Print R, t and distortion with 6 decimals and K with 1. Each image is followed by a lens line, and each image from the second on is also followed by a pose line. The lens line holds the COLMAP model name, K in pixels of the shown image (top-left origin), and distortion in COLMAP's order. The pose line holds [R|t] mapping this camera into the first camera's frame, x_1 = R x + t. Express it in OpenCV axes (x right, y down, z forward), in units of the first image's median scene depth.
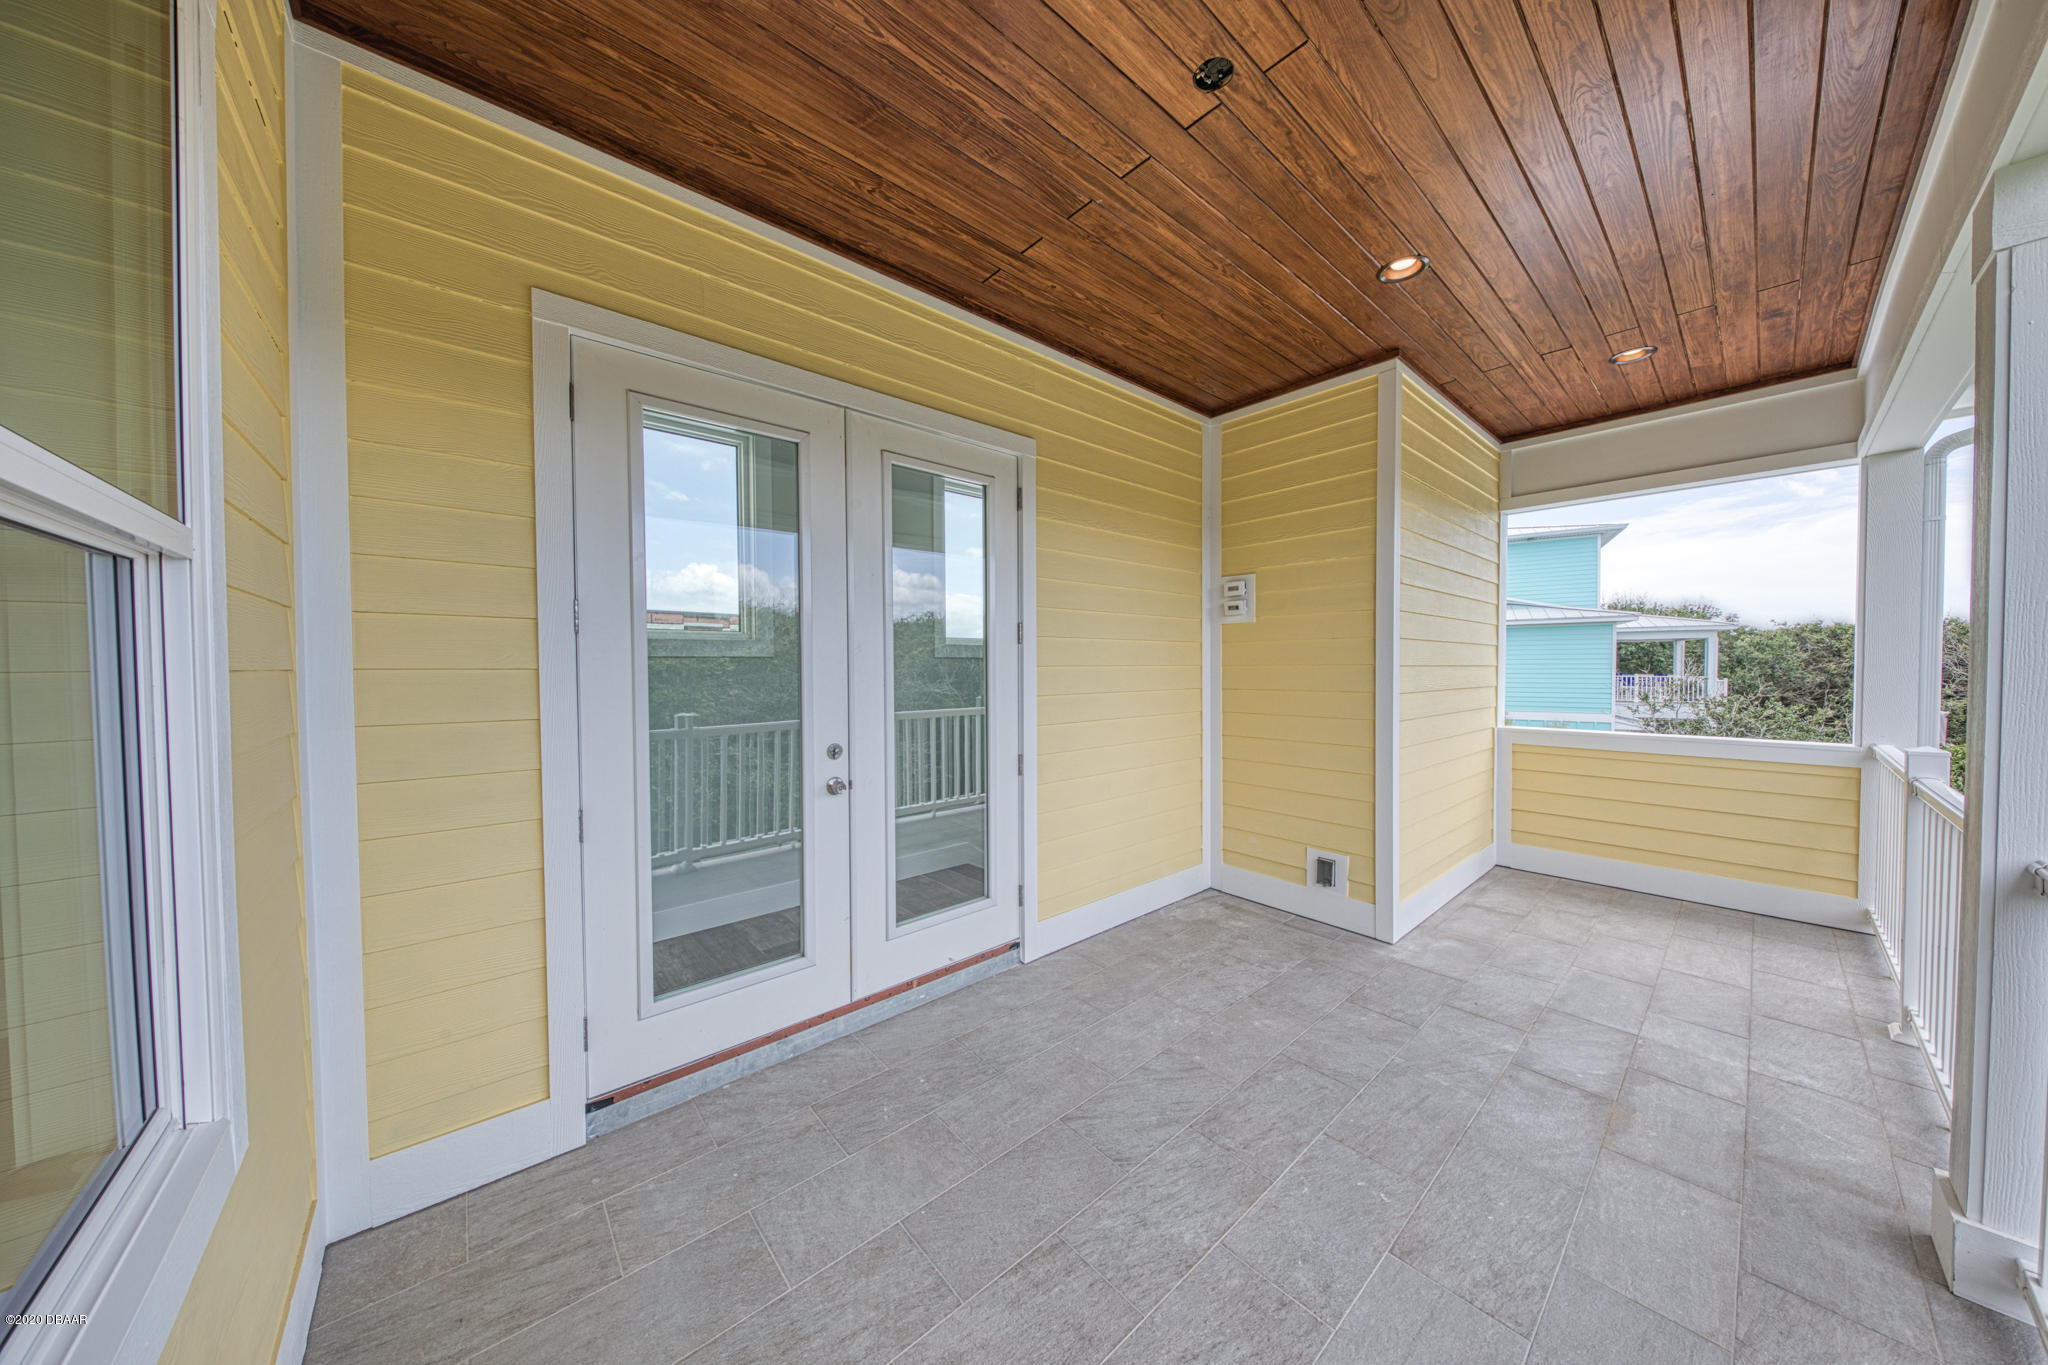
lens RADIAL K [[657.2, 0, 1026.2], [0, 657.2, 682.1], [0, 0, 1]] dist [-0.000273, -0.001985]
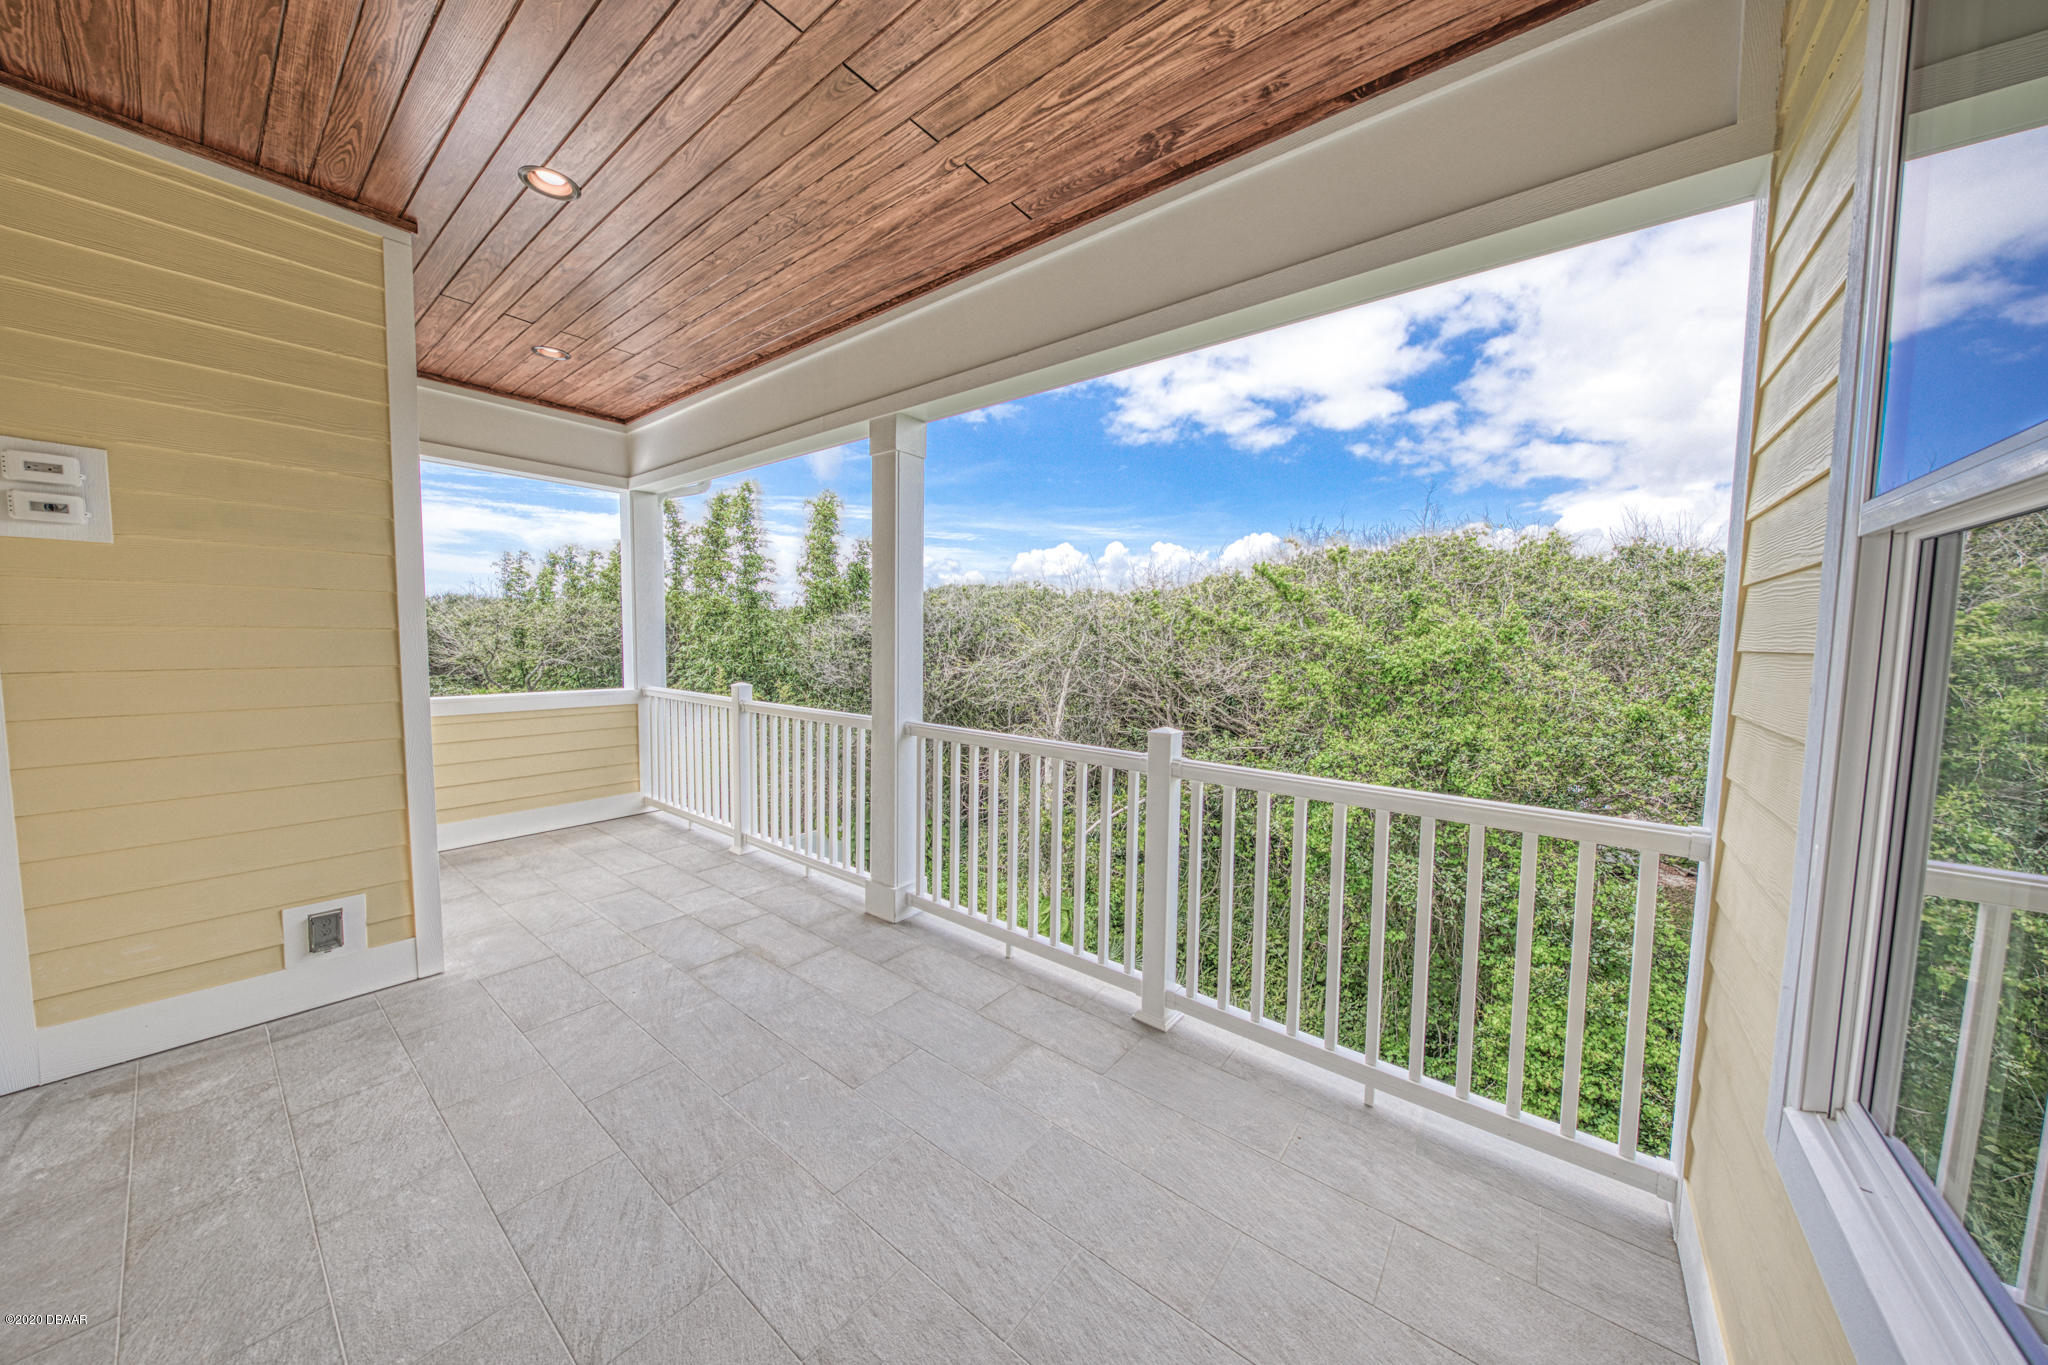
lens RADIAL K [[657.2, 0, 1025.6], [0, 657.2, 682.8], [0, 0, 1]] dist [-0.000273, -0.001985]
pose [[-0.190639, -0.066038, 0.979437, -0.354663], [0.006959, 0.997619, 0.068618, -0.011990], [-0.981636, 0.019898, -0.189725, 0.430199]]
